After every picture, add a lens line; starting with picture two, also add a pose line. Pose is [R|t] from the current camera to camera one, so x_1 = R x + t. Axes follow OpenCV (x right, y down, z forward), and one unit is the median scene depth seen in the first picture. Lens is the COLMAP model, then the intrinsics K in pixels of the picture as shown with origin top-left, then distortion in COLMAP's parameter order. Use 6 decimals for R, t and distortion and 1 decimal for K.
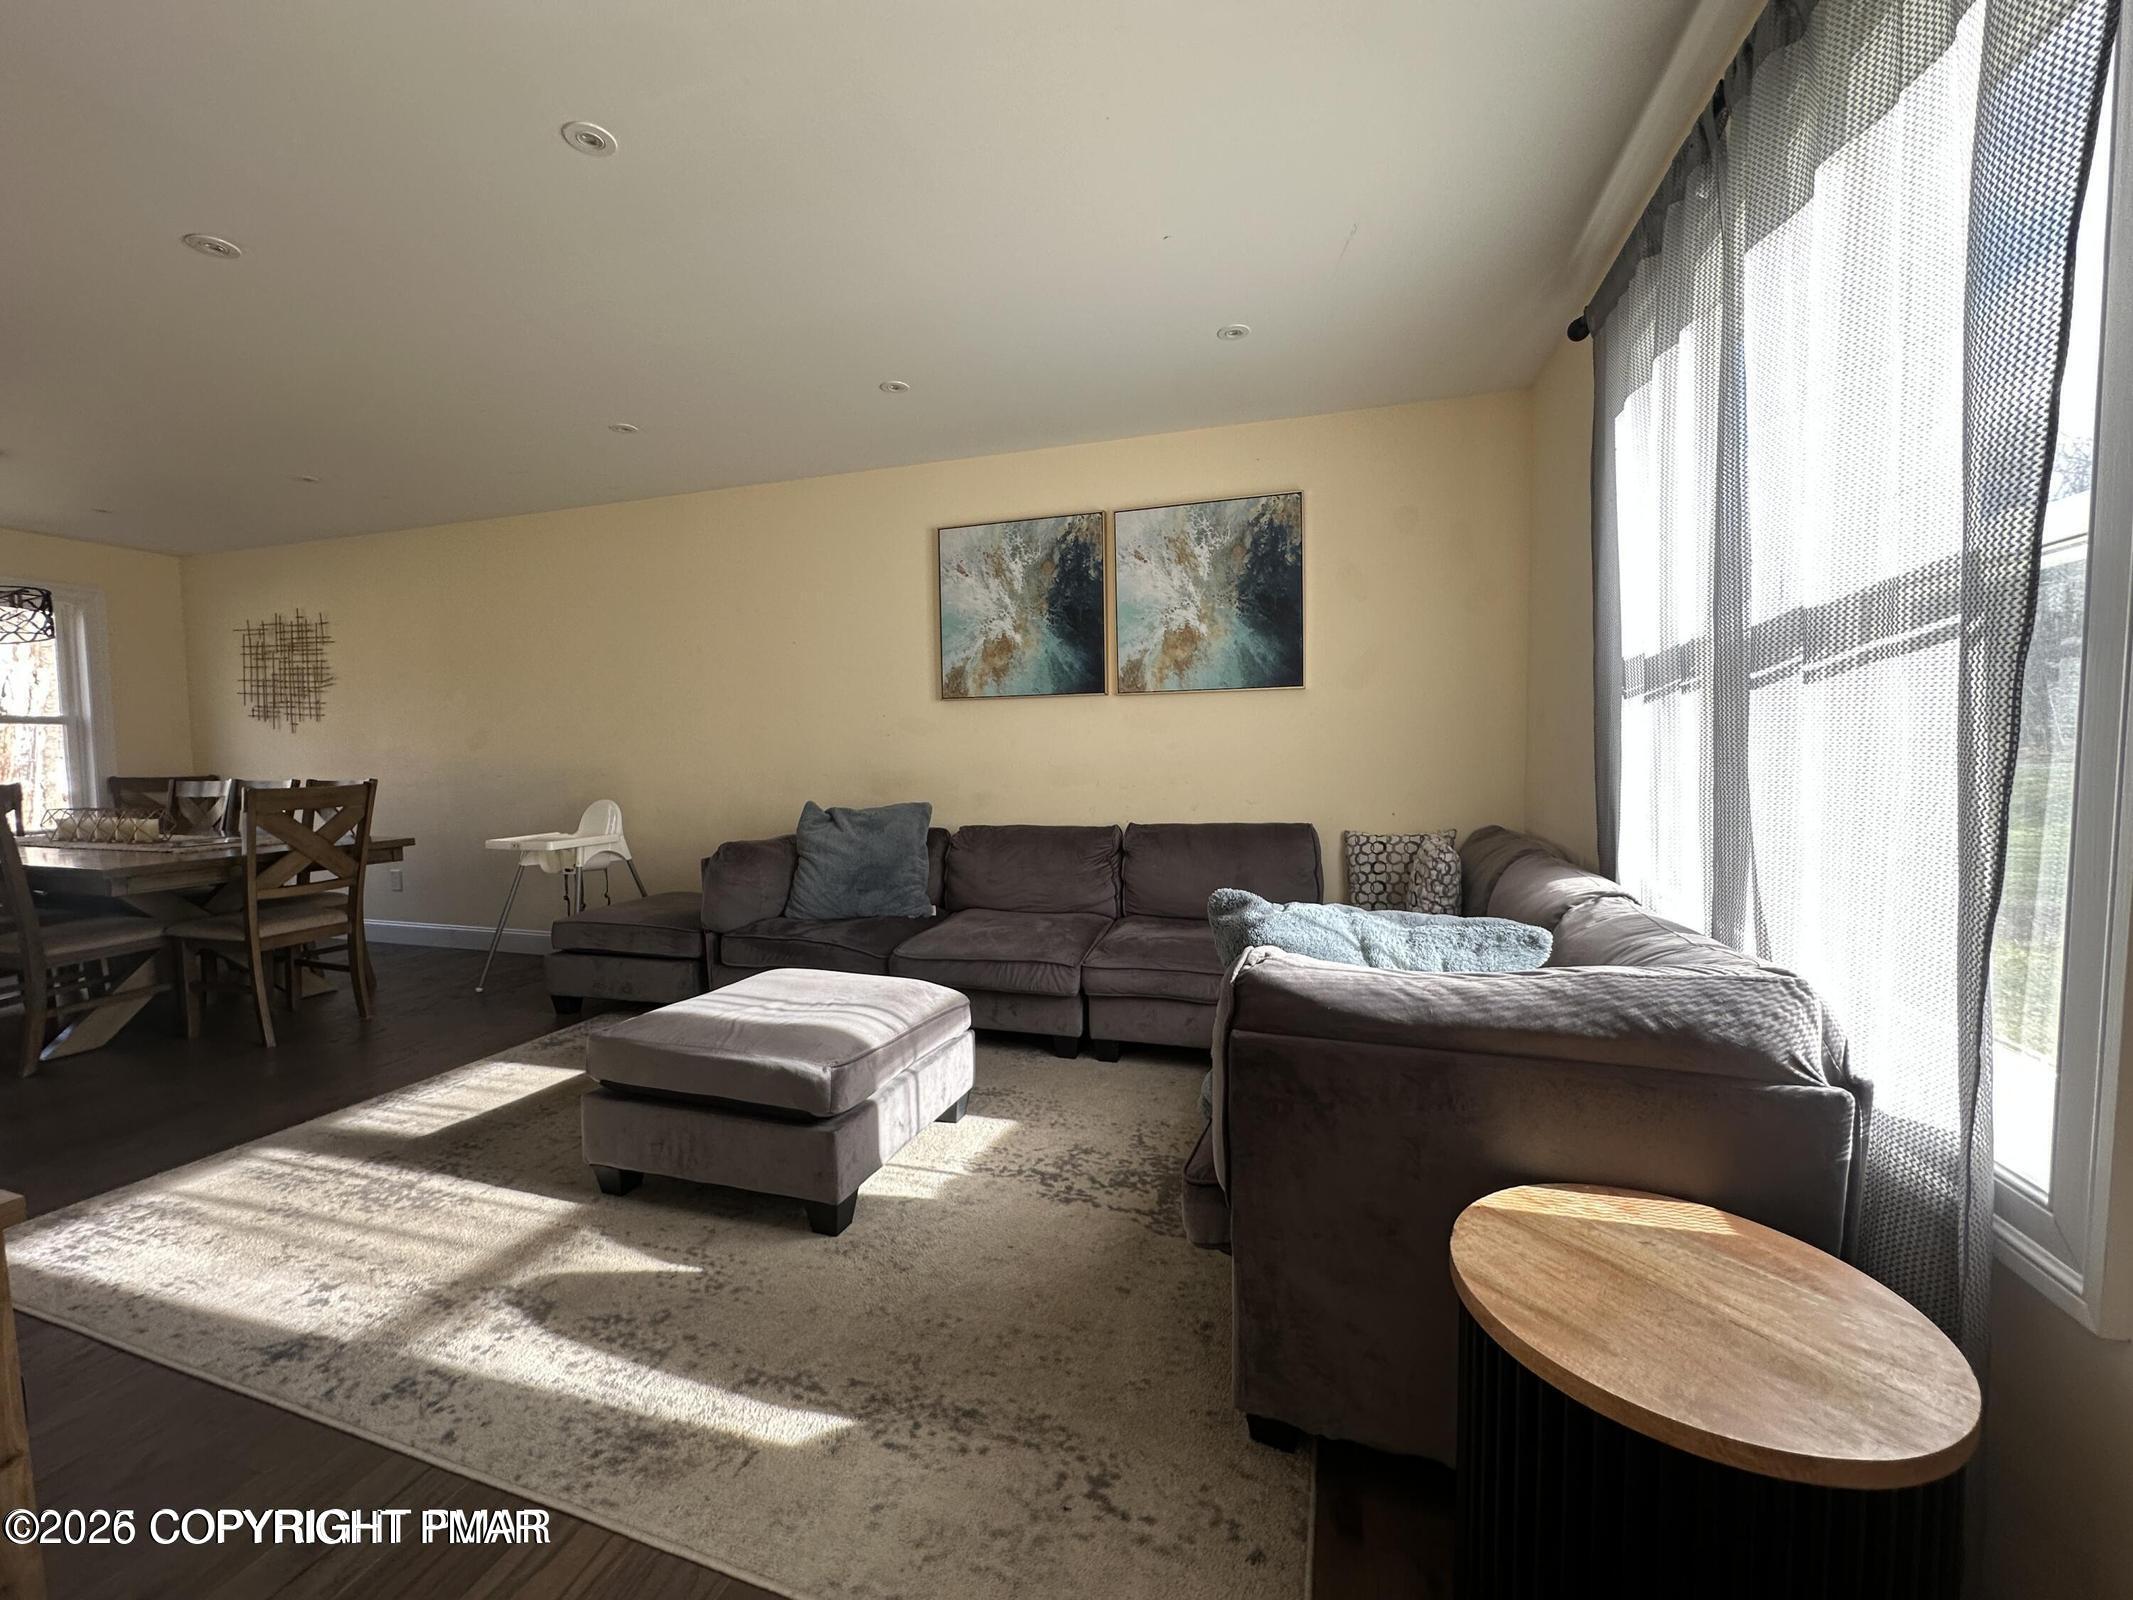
lens RADIAL K [[849.5, 0, 1066.5], [0, 849.5, 800.0], [0, 0, 1]] dist [-0.003262, -0.000749]
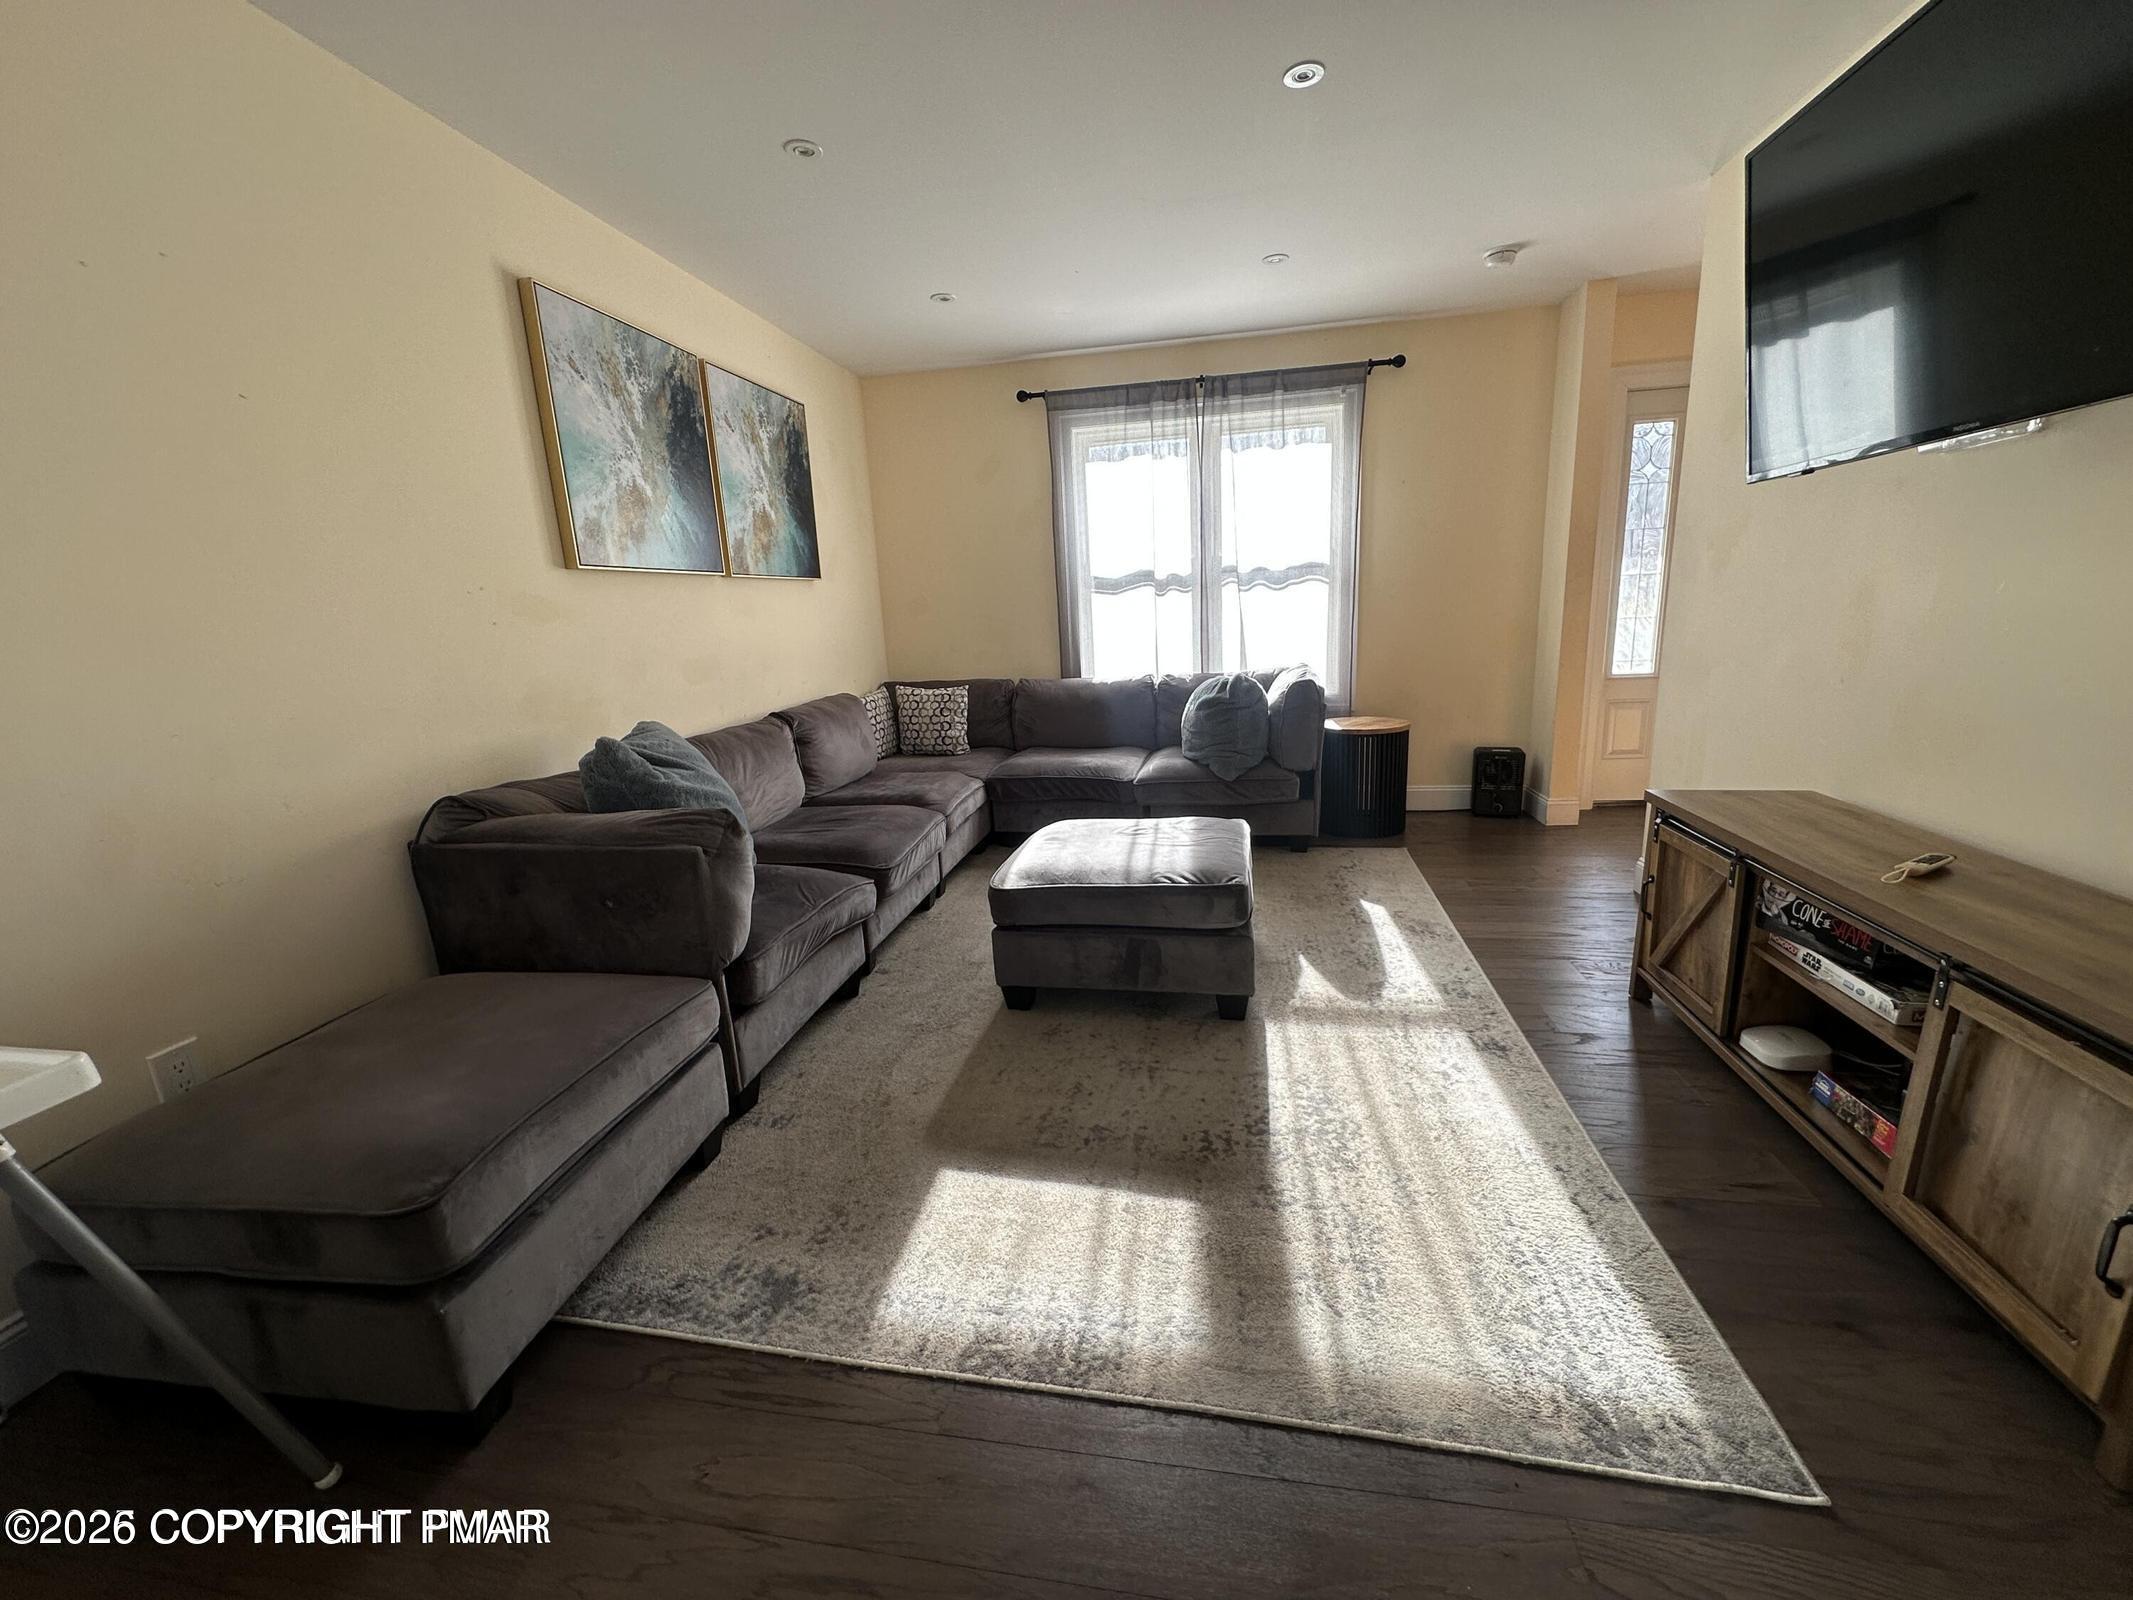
lens RADIAL K [[849.5, 0, 1066.5], [0, 849.5, 800.0], [0, 0, 1]] dist [-0.003262, -0.000749]
pose [[-0.120070, -0.198870, 0.972643, -1.025483], [0.113361, 0.970576, 0.212441, -0.049583], [-0.986272, 0.135768, -0.093993, 0.861248]]
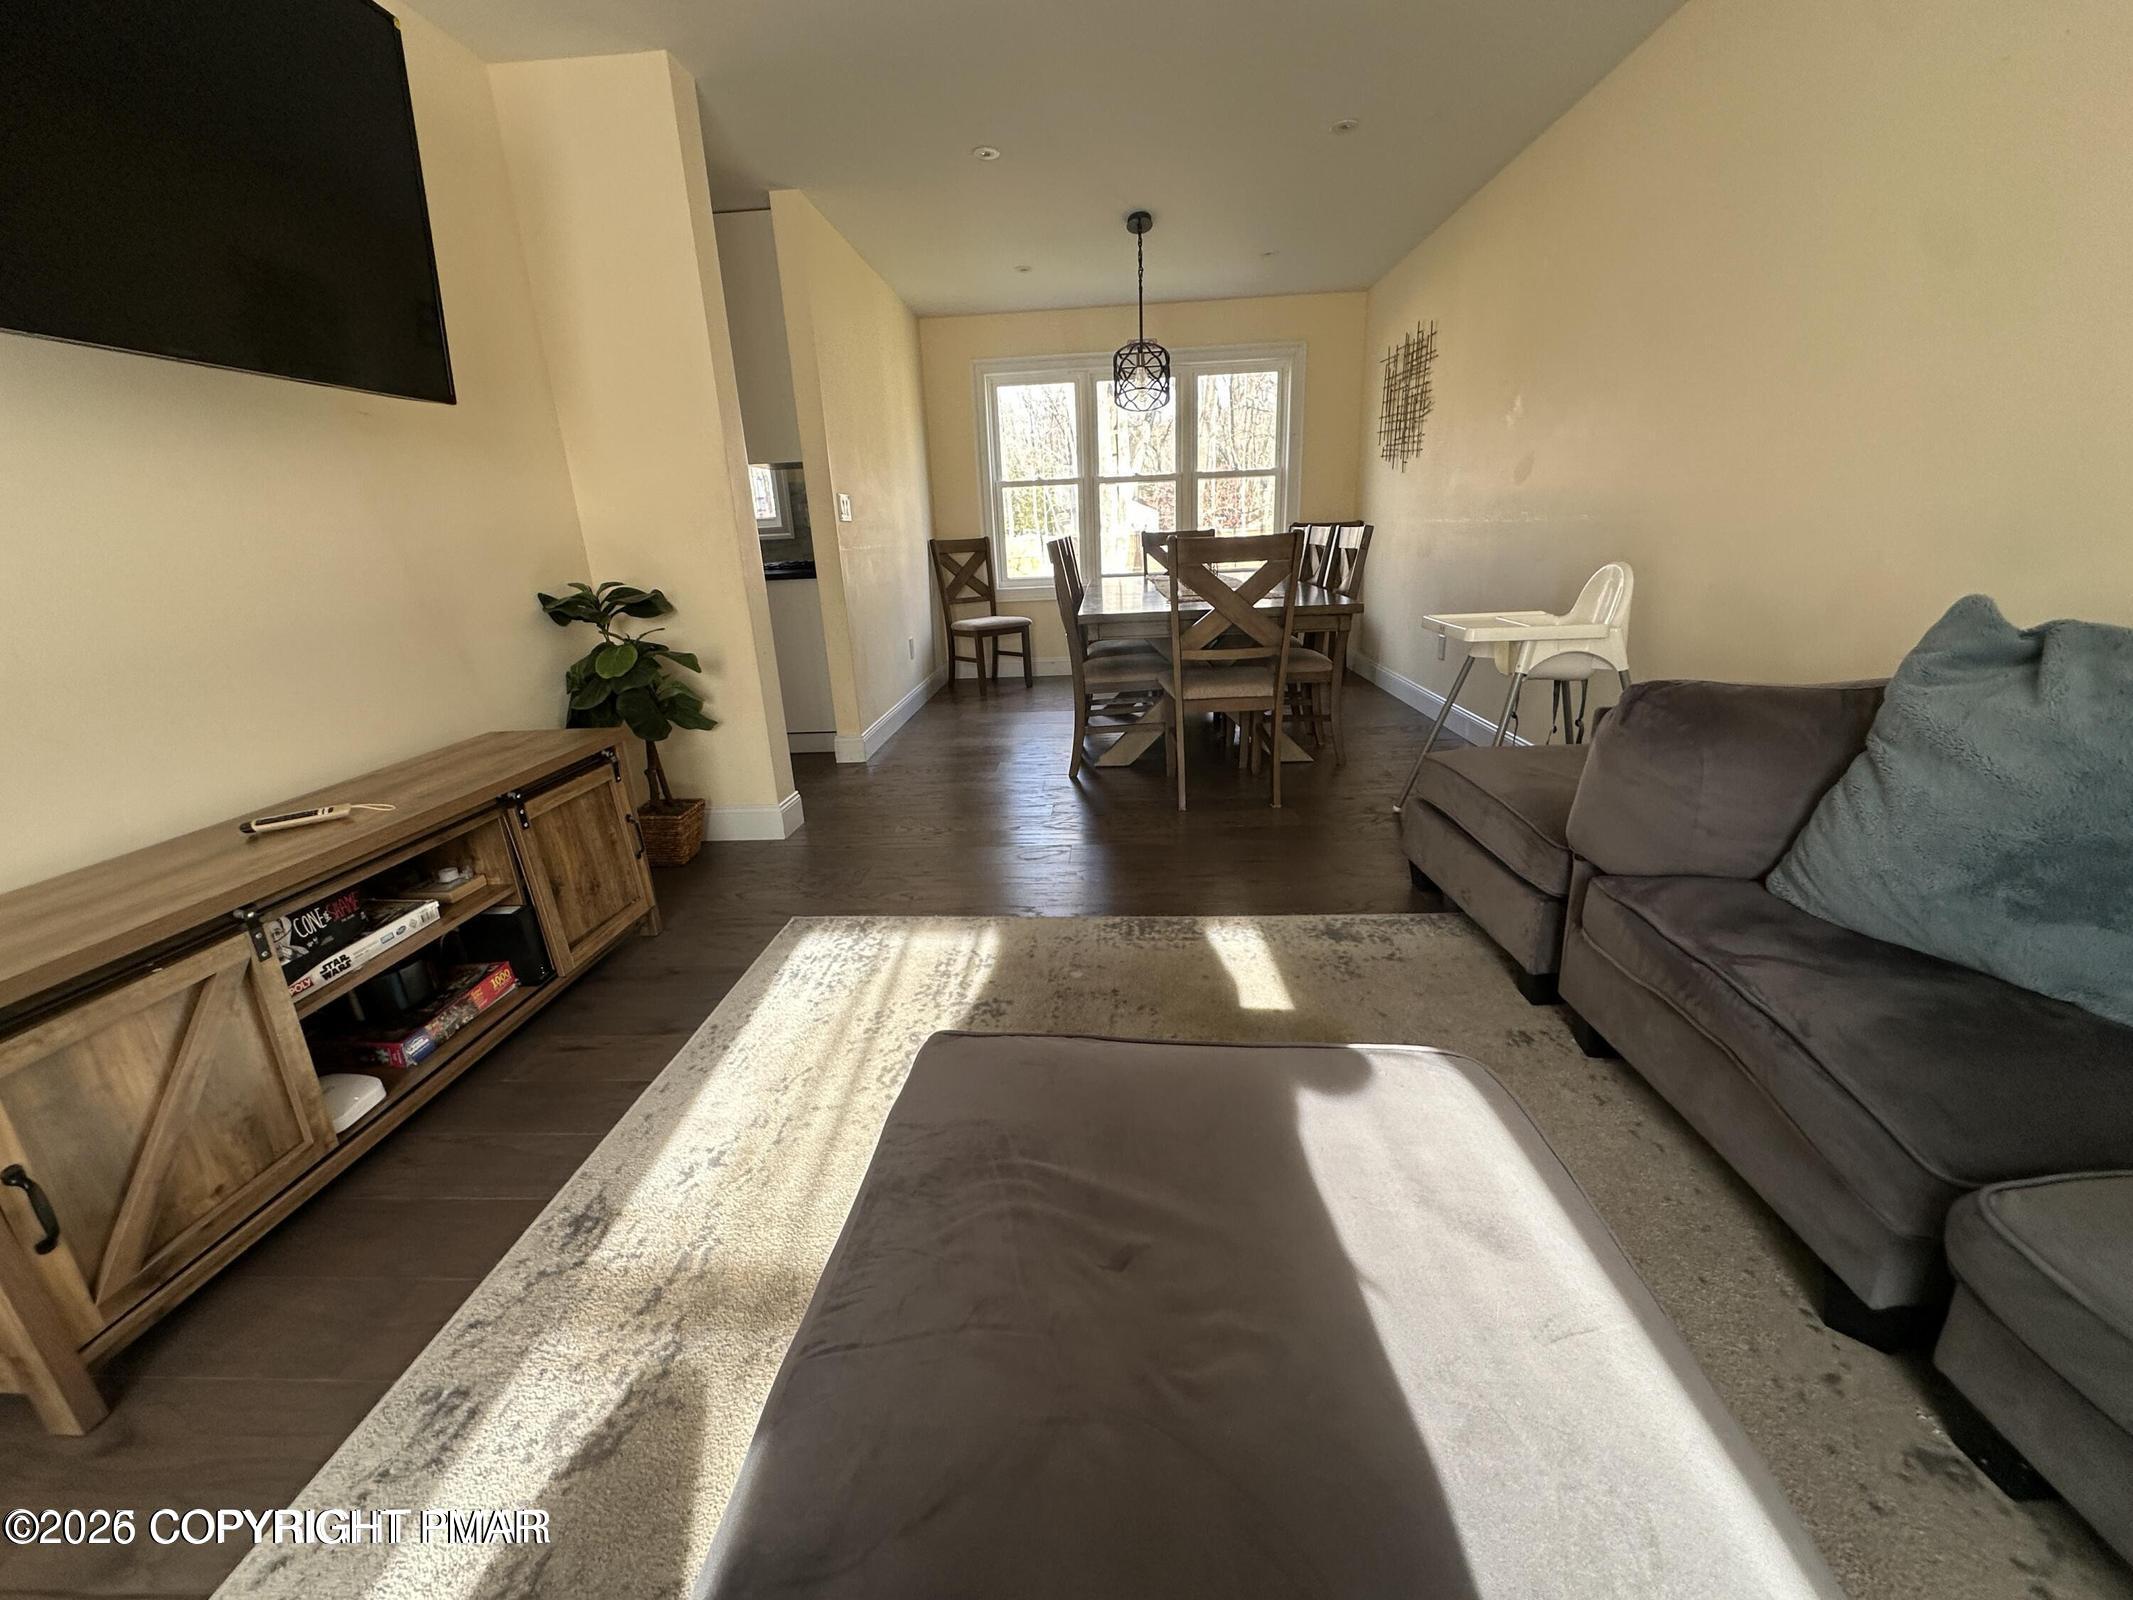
lens RADIAL K [[849.5, 0, 1066.5], [0, 849.5, 800.0], [0, 0, 1]] dist [-0.003262, -0.000749]
pose [[0.246258, 0.298429, -0.922116, -0.060627], [-0.020199, 0.952789, 0.302962, -0.018130], [0.968994, -0.055981, 0.240660, 0.636006]]
